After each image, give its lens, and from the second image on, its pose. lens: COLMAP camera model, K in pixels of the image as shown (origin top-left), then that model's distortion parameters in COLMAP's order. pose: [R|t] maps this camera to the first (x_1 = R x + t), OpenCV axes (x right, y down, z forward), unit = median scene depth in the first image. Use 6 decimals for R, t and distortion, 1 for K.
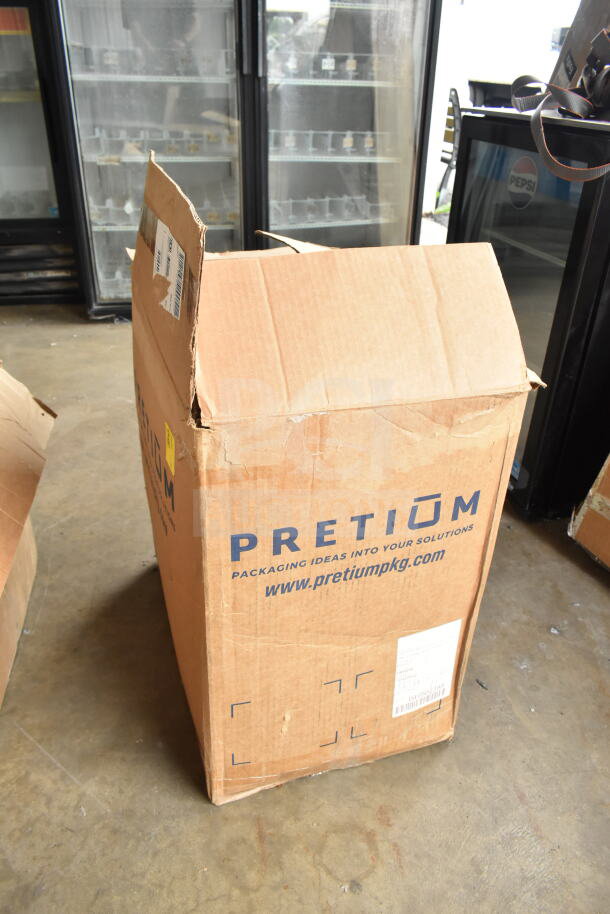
lens RADIAL K [[705.8, 0, 305.0], [0, 705.8, 459.0], [0, 0, 1]] dist [-0.004112, 0.000087]
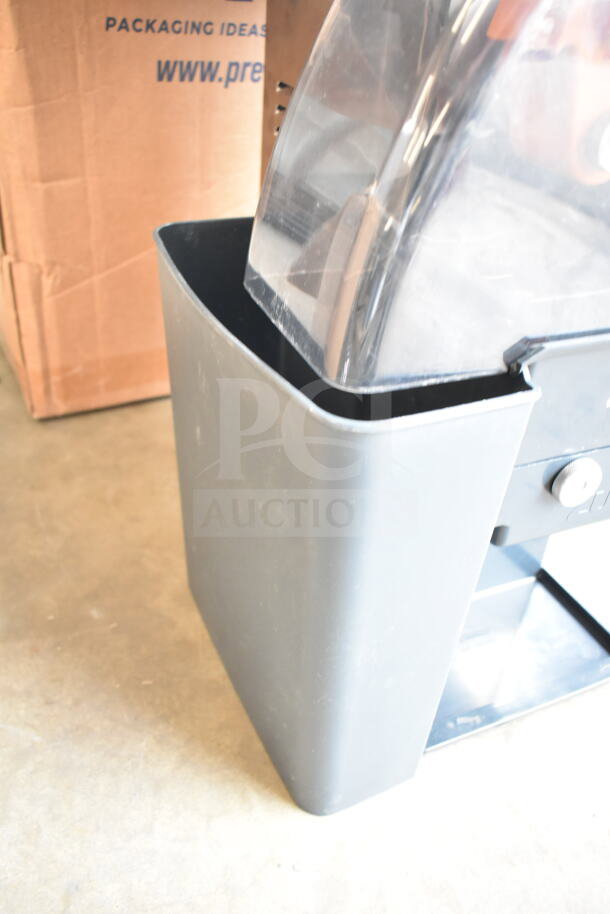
lens RADIAL K [[725.8, 0, 303.4], [0, 725.8, 457.6], [0, 0, 1]] dist [0.000847, 0.000552]
pose [[0.943604, -0.150765, 0.294756, -0.167874], [0.117494, 0.984841, 0.127604, 0.192261], [-0.309526, -0.085776, 0.947014, 0.347573]]
